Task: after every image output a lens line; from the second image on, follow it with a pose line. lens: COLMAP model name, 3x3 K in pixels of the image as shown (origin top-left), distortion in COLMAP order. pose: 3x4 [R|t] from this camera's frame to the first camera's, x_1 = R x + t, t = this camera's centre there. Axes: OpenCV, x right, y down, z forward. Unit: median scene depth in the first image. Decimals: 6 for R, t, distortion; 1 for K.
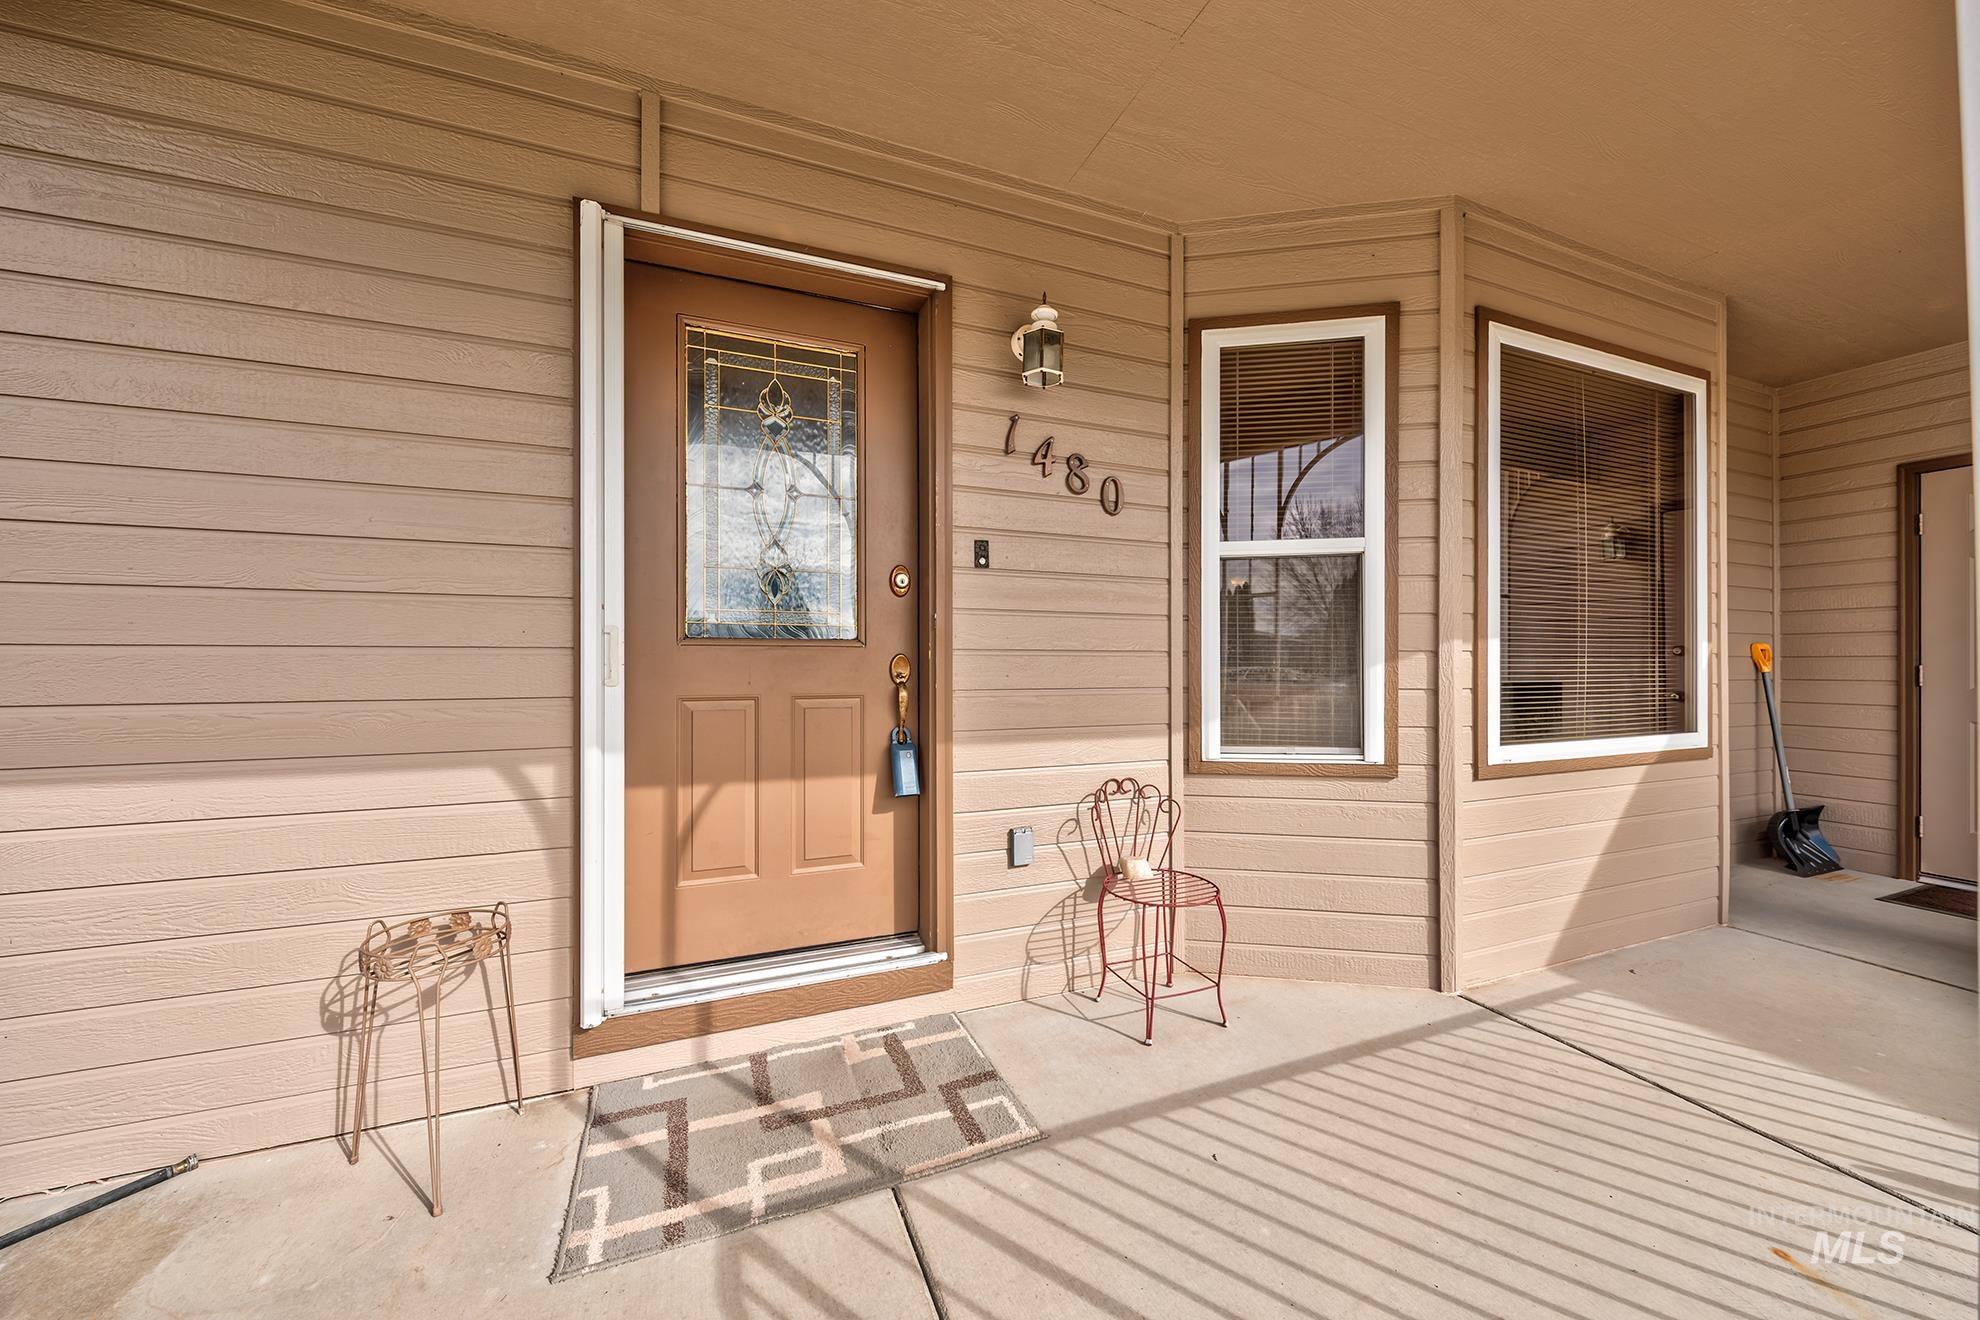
lens RADIAL K [[695.1, 0, 994.8], [0, 695.1, 666.2], [0, 0, 1]] dist [-0.001867, -0.000070]
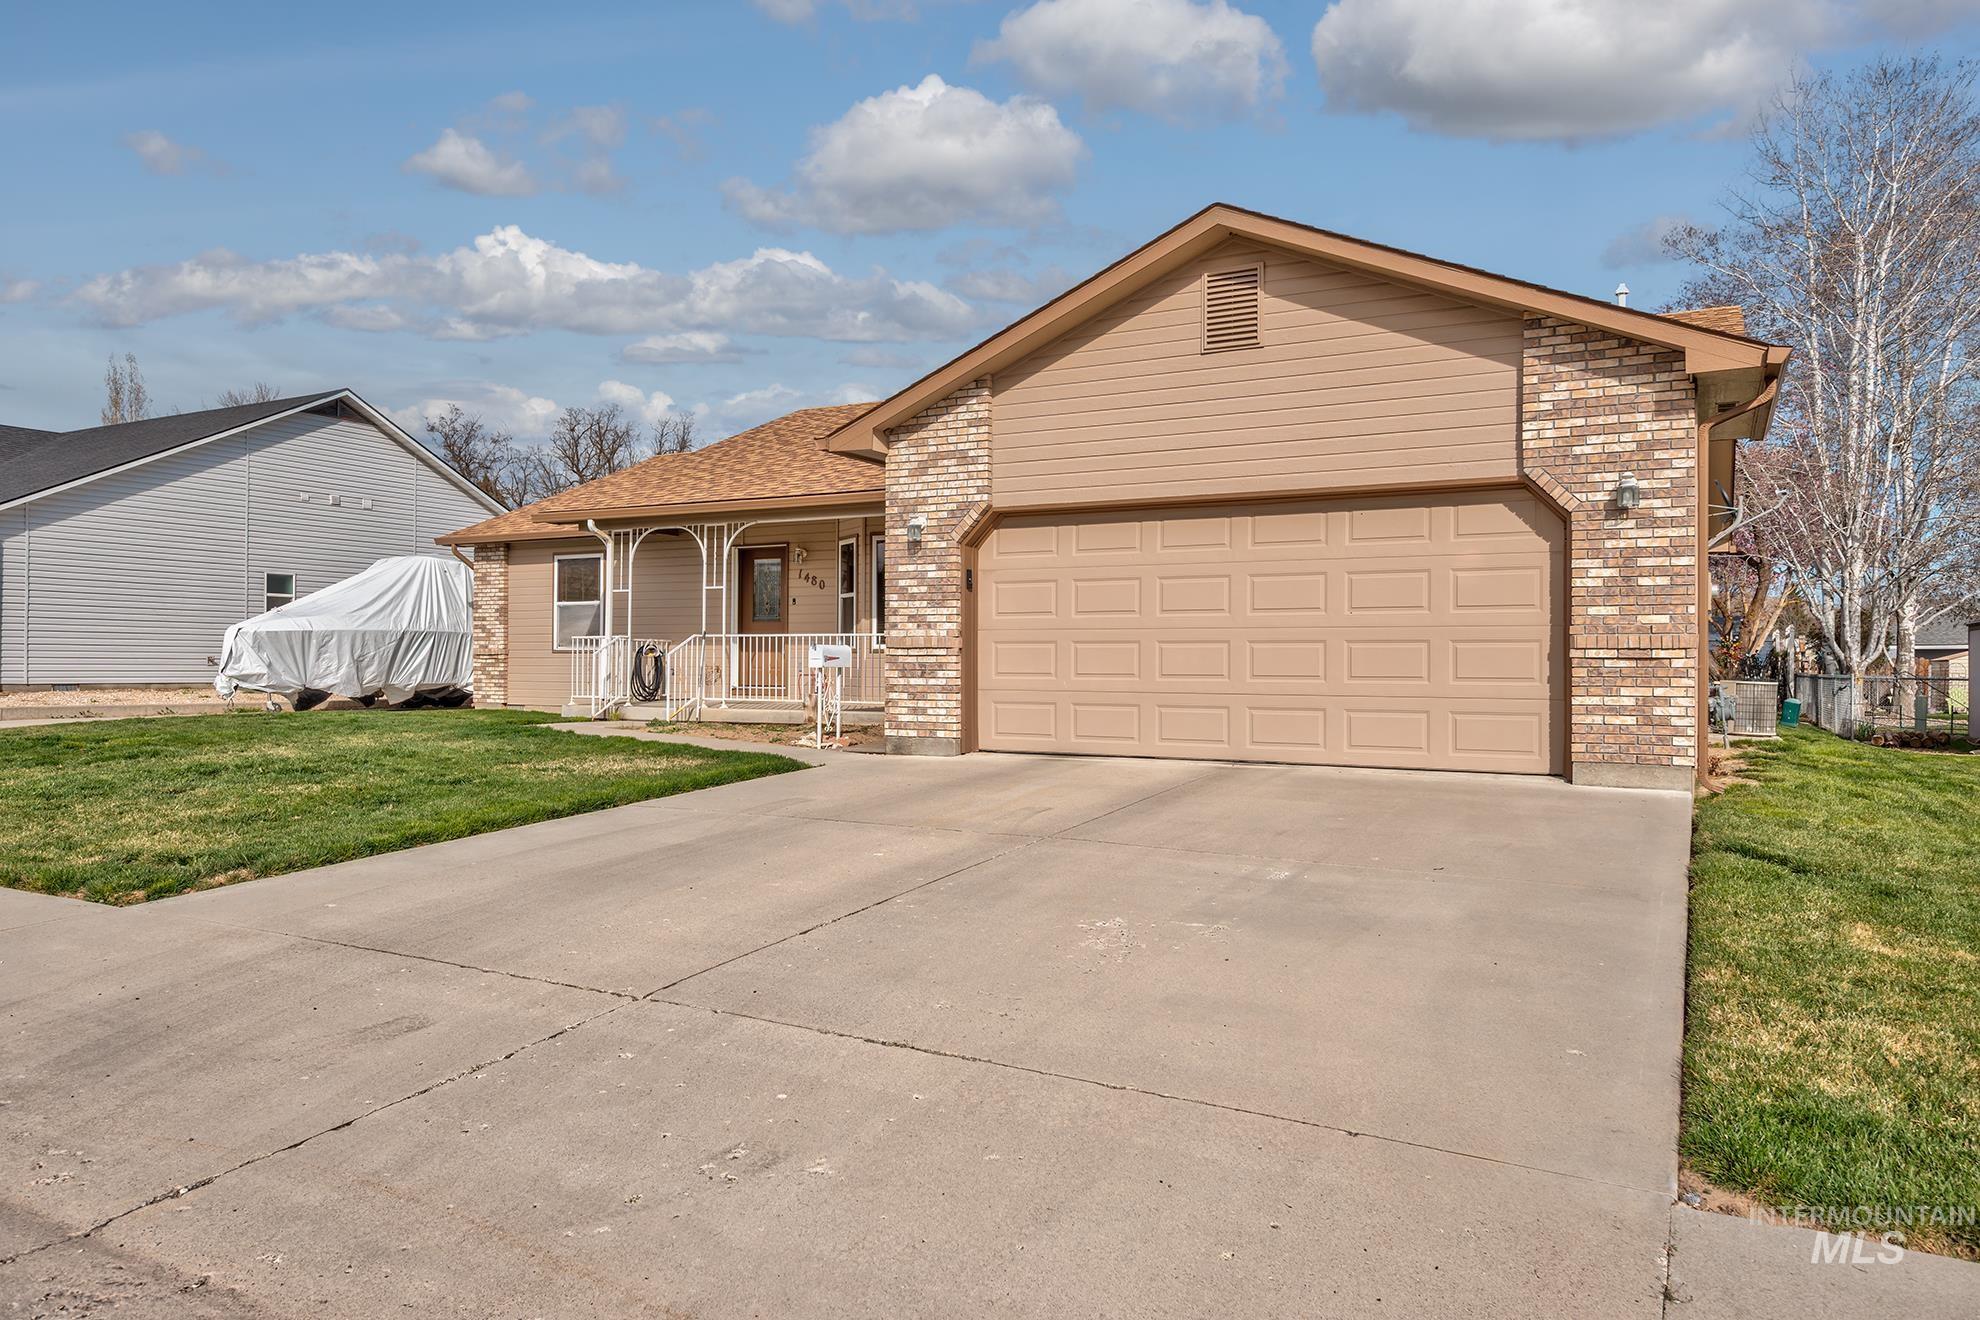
lens RADIAL K [[1288.3, 0, 989.1], [0, 1288.3, 660.7], [0, 0, 1]] dist [0.059486, 0.001101]
pose [[0.634118, -0.001406, -0.773235, 7.557420], [-0.008695, 0.999922, -0.008950, 0.298017], [0.773187, 0.012399, 0.634057, -3.459325]]
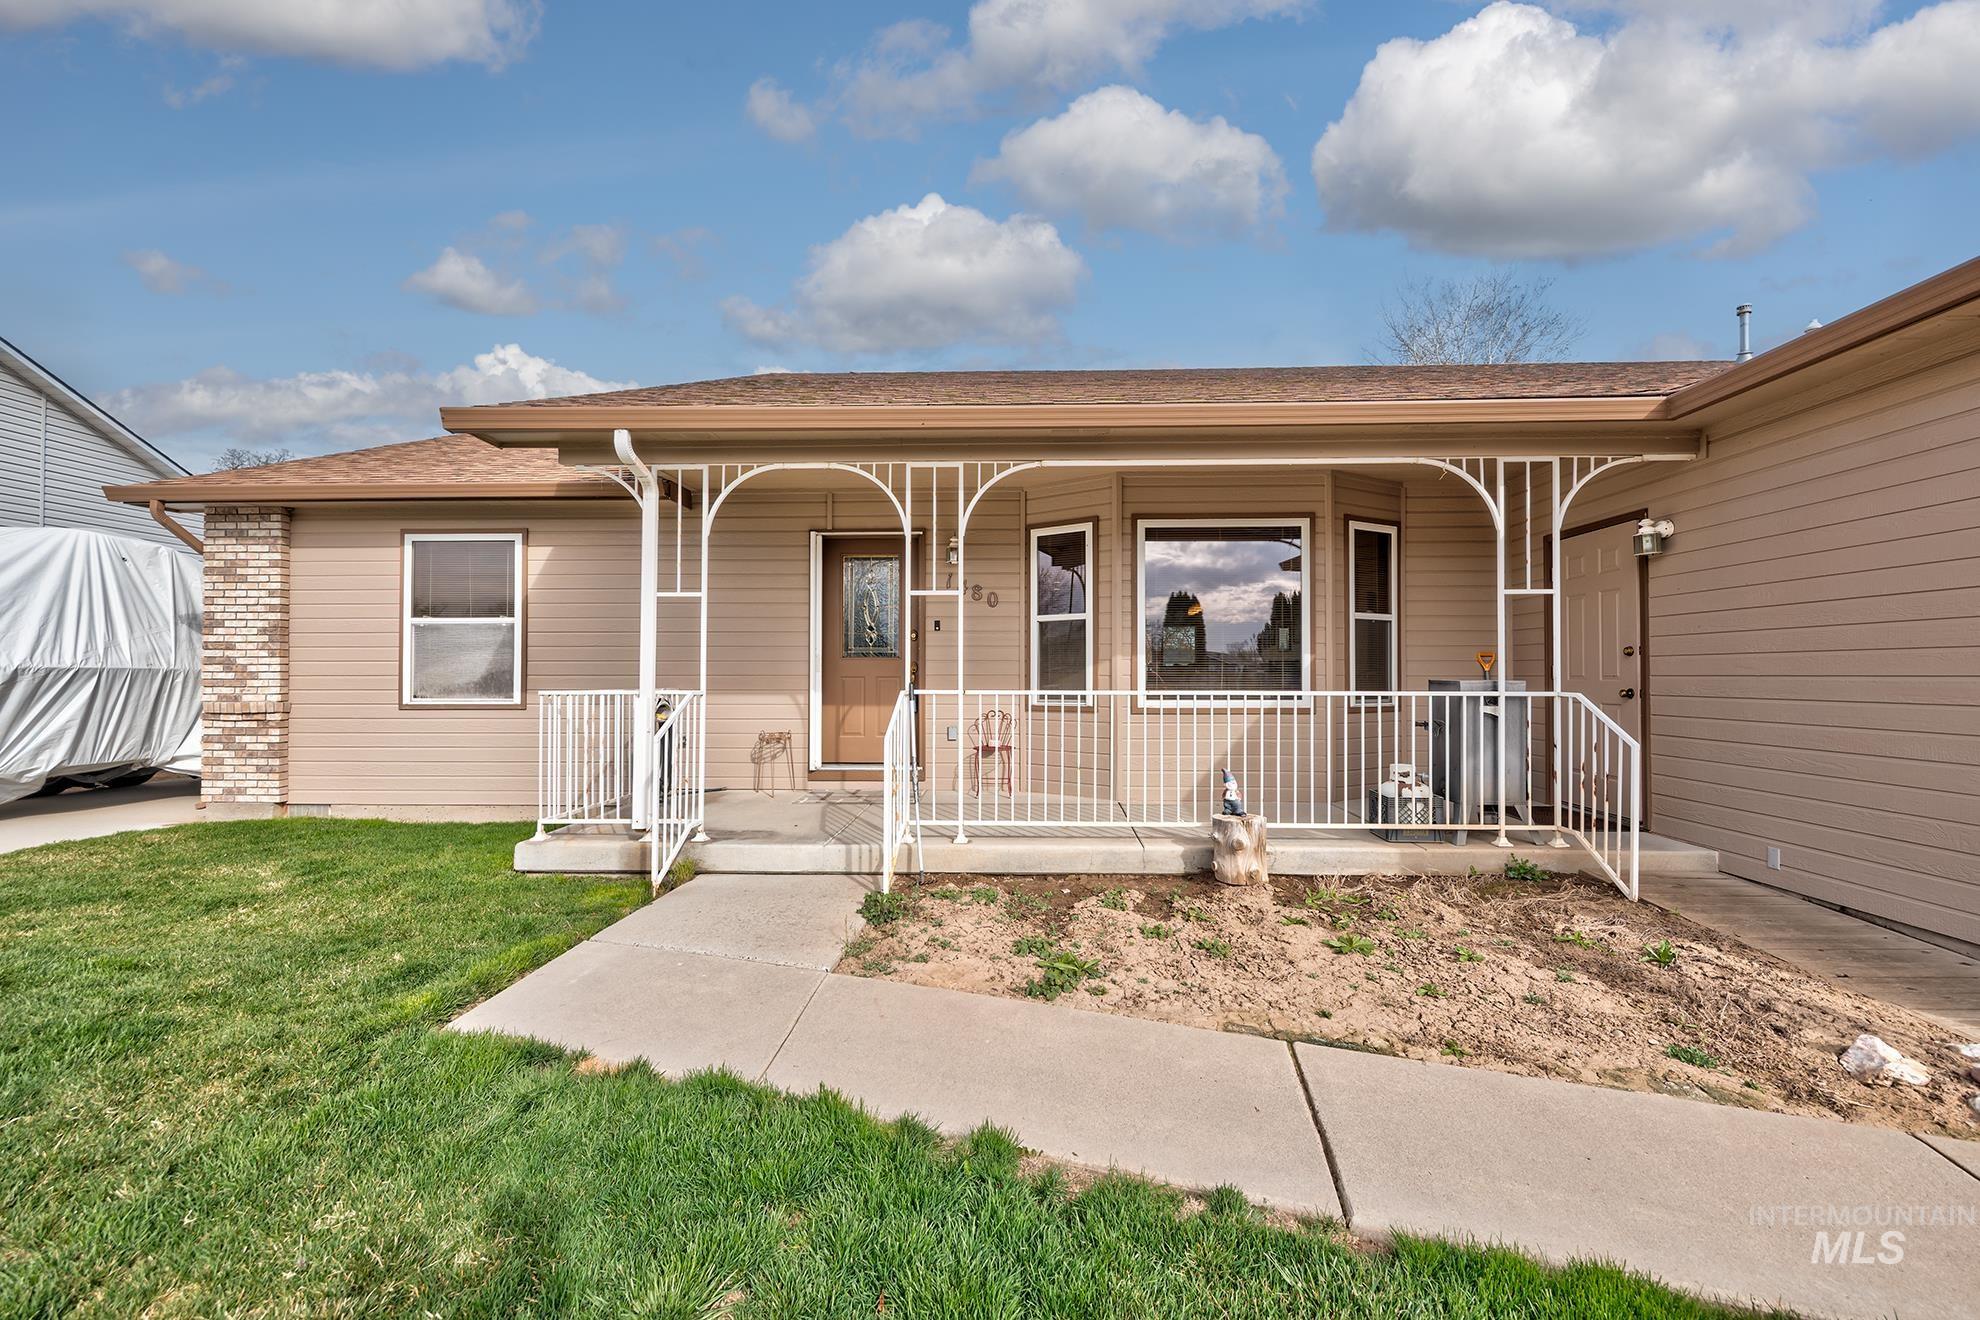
lens RADIAL K [[775.3, 0, 996.3], [0, 775.3, 665.5], [0, 0, 1]] dist [-0.006472, -0.000237]
pose [[0.921476, -0.004228, -0.388413, 1.446573], [-0.000564, 0.999925, -0.012224, 0.034019], [0.388435, 0.011484, 0.921404, -1.806302]]
